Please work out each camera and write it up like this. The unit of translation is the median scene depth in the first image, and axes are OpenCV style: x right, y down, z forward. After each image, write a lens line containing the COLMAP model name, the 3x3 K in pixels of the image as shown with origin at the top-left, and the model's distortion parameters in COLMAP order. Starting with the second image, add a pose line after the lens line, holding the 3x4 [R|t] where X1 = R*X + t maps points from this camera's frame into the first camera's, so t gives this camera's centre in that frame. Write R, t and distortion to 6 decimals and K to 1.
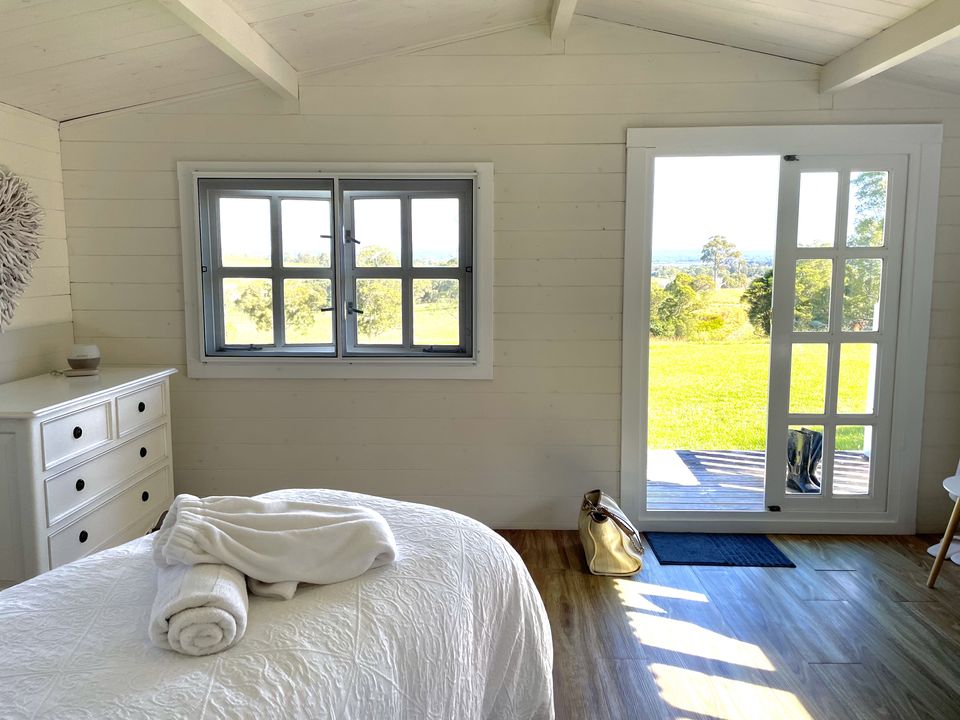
lens RADIAL K [[719.7, 0, 480.0], [0, 719.7, 360.0], [0, 0, 1]] dist [0.000318, -0.002349]
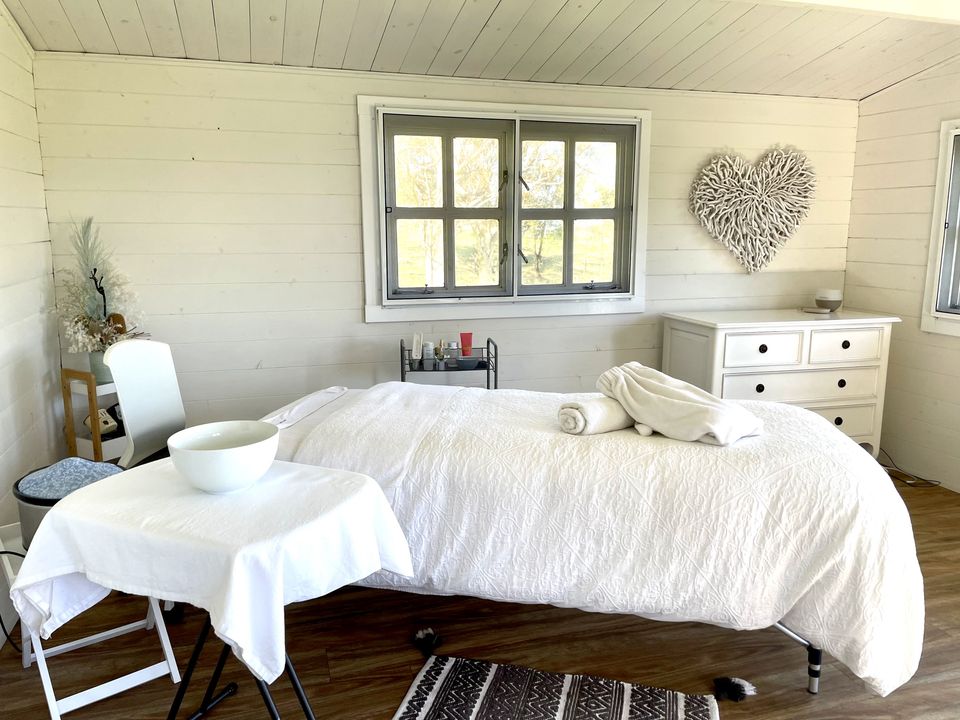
lens RADIAL K [[719.7, 0, 480.0], [0, 719.7, 360.0], [0, 0, 1]] dist [0.000318, -0.002349]
pose [[0.305546, 0.173255, -0.936282, 0.587919], [-0.124517, 0.982133, 0.141104, -0.001491], [0.944001, 0.073469, 0.321660, 0.088863]]
